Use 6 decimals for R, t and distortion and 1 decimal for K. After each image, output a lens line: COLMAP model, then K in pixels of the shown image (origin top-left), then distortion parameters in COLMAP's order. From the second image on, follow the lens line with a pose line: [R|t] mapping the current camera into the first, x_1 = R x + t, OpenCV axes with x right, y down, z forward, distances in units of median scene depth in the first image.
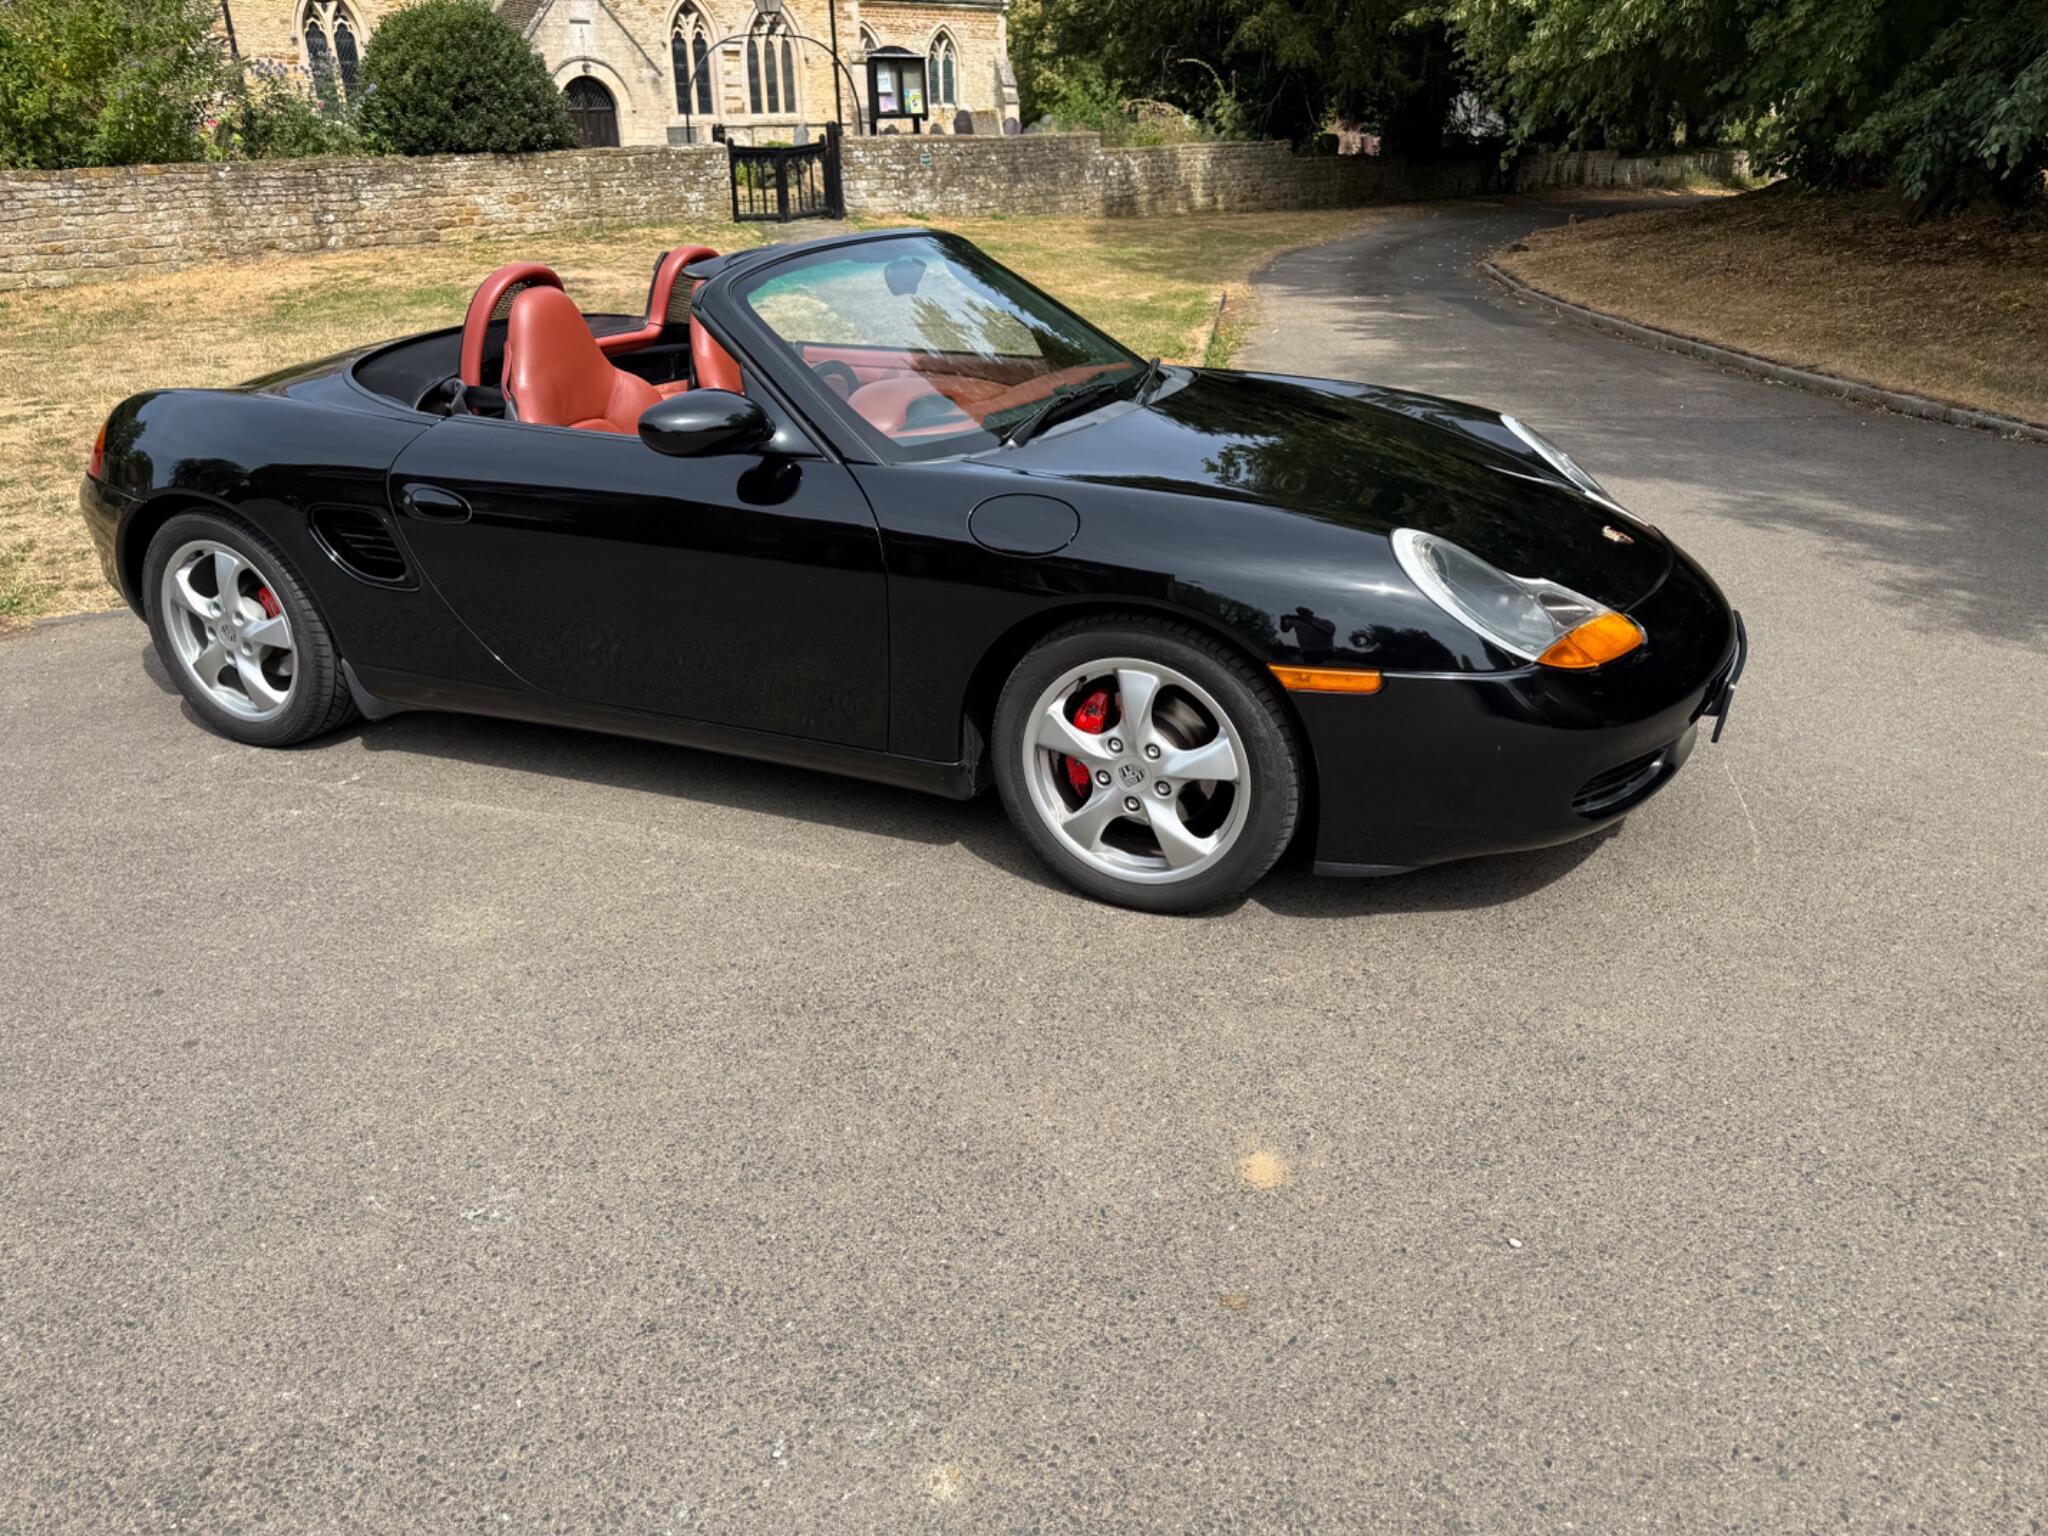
lens RADIAL K [[1456.2, 0, 1033.1], [0, 1456.2, 772.2], [0, 0, 1]] dist [0.016575, -0.019189]
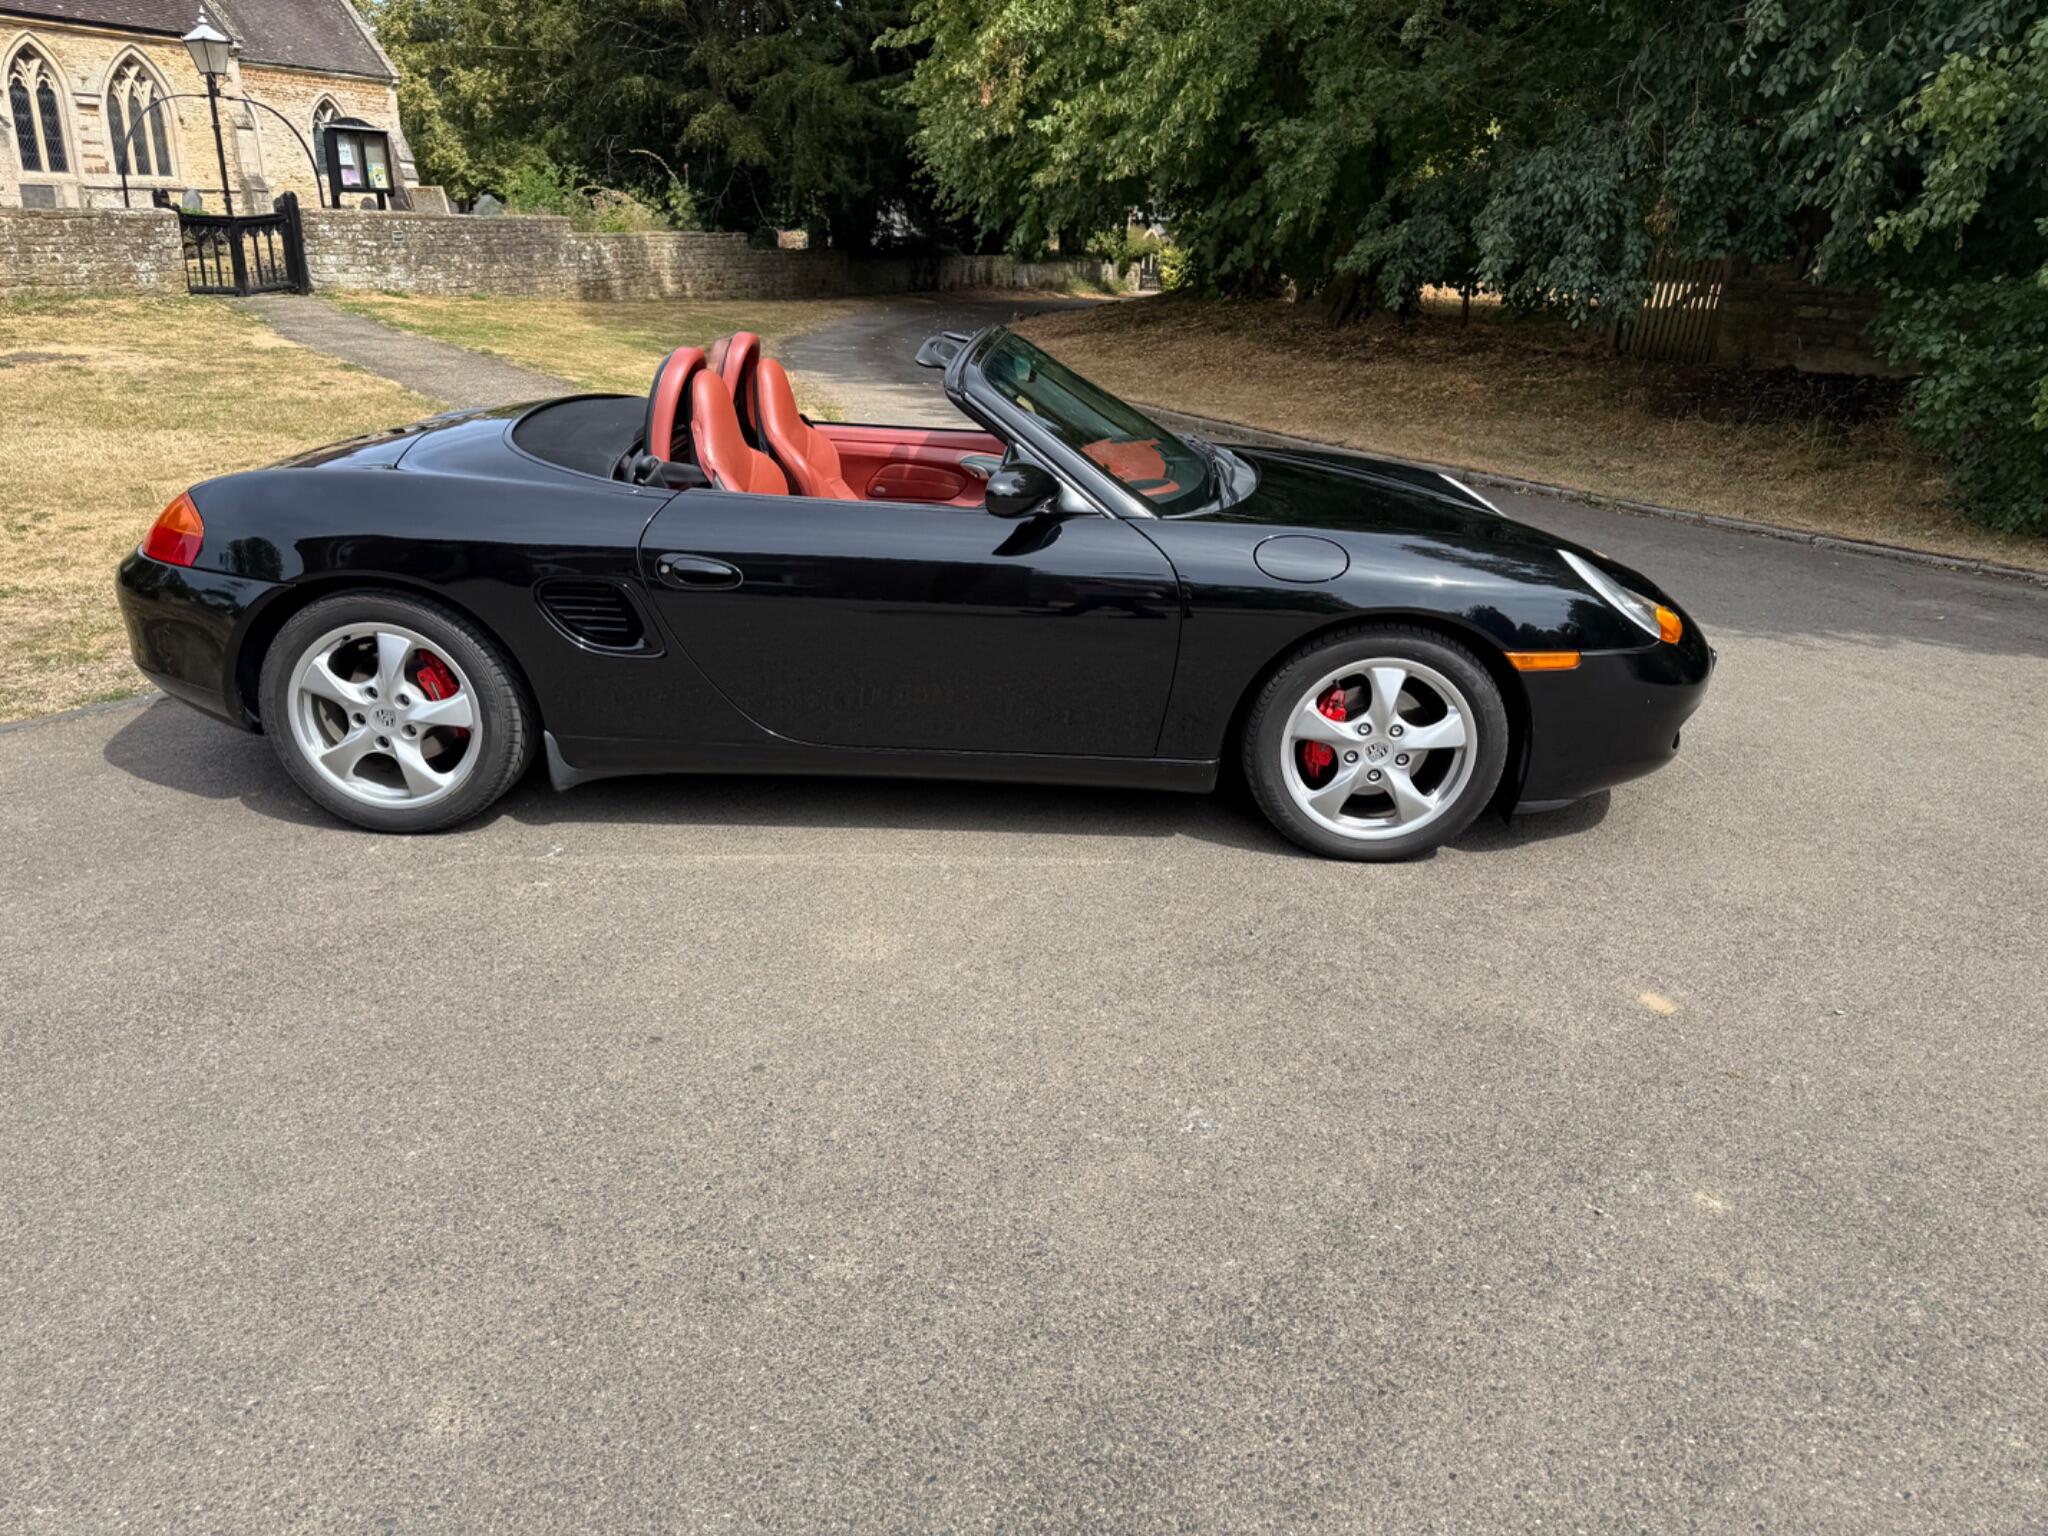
lens RADIAL K [[1456.2, 0, 1034.7], [0, 1456.2, 756.5], [0, 0, 1]] dist [0.016575, -0.019189]
pose [[0.920830, -0.089773, 0.379490, -0.117207], [0.113554, 0.992698, -0.040705, 0.003971], [-0.373065, 0.080575, 0.924300, -0.010592]]
